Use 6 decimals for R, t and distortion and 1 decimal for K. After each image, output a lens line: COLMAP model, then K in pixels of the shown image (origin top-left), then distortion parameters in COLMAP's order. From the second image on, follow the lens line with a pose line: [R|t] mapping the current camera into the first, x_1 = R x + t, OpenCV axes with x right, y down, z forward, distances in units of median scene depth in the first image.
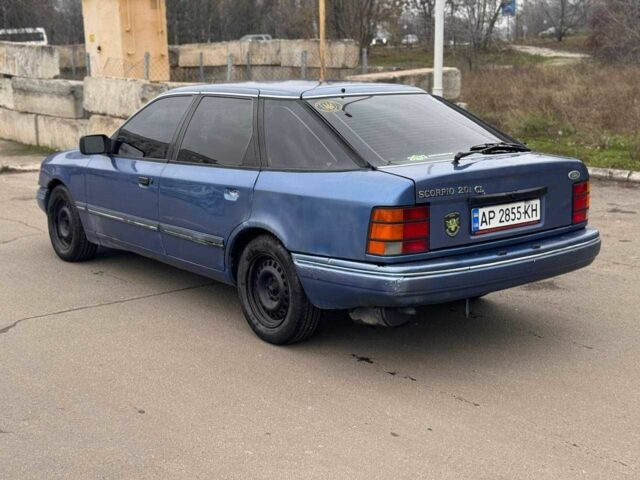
lens RADIAL K [[909.8, 0, 321.7], [0, 909.8, 237.4], [0, 0, 1]] dist [0.115060, 0.000000]
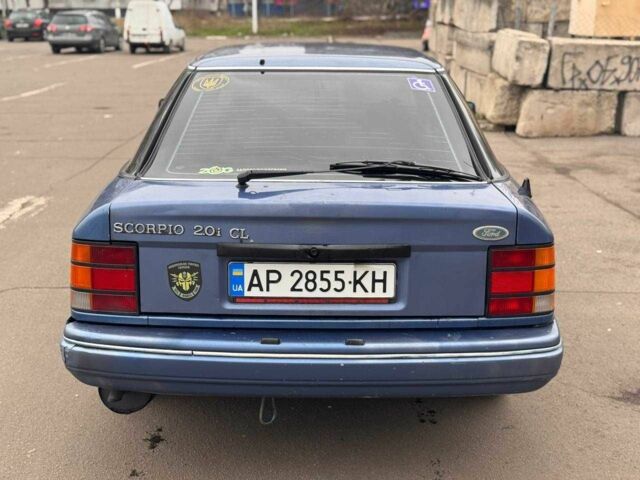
lens RADIAL K [[909.8, 0, 318.1], [0, 909.8, 236.6], [0, 0, 1]] dist [0.115060, 0.000000]
pose [[0.801224, 0.165139, -0.575125, 0.547364], [-0.136376, 0.986263, 0.093203, -0.110415], [0.582616, 0.003756, 0.812739, 0.496972]]
